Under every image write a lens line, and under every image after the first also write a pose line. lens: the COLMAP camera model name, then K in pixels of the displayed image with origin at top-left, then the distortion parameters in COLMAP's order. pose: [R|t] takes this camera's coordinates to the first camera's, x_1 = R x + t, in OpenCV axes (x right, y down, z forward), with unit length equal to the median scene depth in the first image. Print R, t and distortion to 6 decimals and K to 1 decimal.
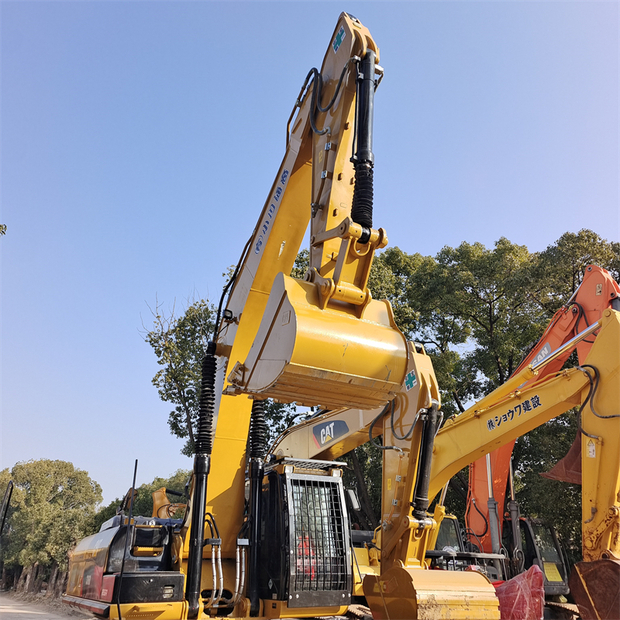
lens RADIAL K [[553.6, 0, 340.2], [0, 553.6, 295.4], [0, 0, 1]] dist [0.033191, 0.009865]
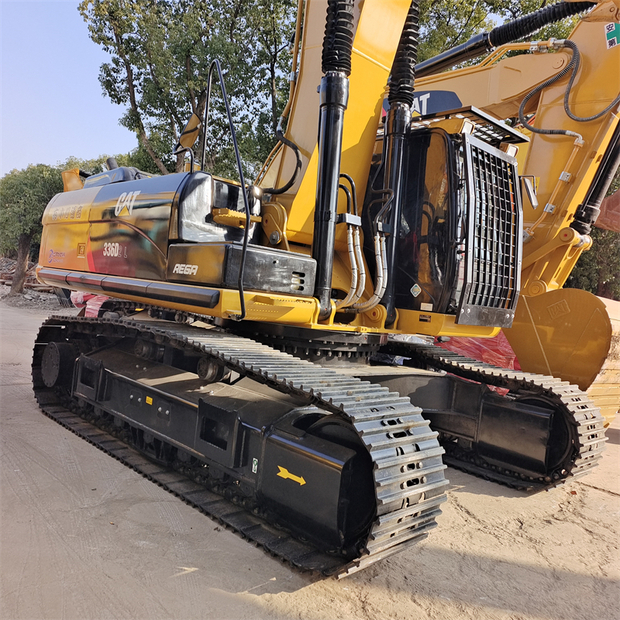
lens RADIAL K [[553.6, 0, 340.2], [0, 553.6, 295.4], [0, 0, 1]] dist [0.033191, 0.009865]
pose [[0.965192, 0.105300, 0.239407, -0.257264], [-0.201699, 0.882411, 0.425052, 0.177748], [-0.166498, -0.458545, 0.872935, 0.298232]]
